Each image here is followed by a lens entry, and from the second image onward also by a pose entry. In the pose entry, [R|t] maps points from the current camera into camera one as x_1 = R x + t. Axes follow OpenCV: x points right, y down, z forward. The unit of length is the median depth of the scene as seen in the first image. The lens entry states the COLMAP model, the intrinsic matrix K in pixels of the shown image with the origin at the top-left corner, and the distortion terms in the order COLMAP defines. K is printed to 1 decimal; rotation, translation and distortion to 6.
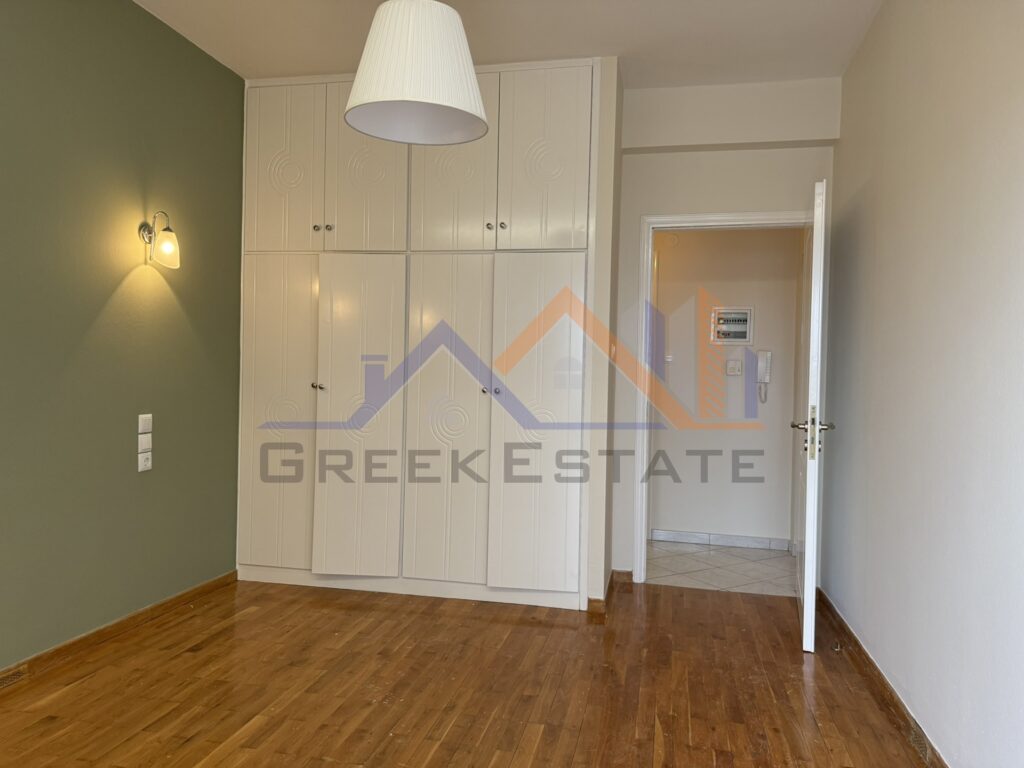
lens RADIAL K [[726.2, 0, 518.6], [0, 726.2, 386.3], [0, 0, 1]] dist [0.062430, -0.065788]
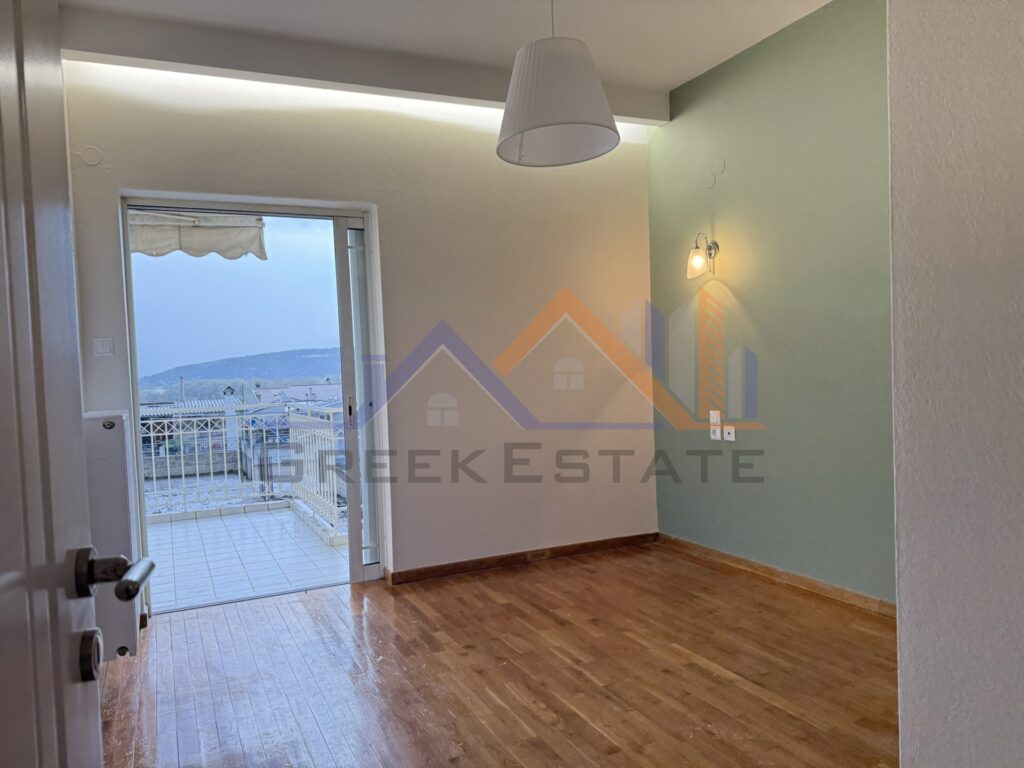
lens RADIAL K [[726.2, 0, 509.5], [0, 726.2, 387.6], [0, 0, 1]] dist [0.062430, -0.065788]
pose [[-0.789245, 0.024516, -0.613589, 0.425334], [0.009175, 0.999562, 0.028136, -0.008156], [0.614010, 0.016577, -0.789124, 1.233663]]
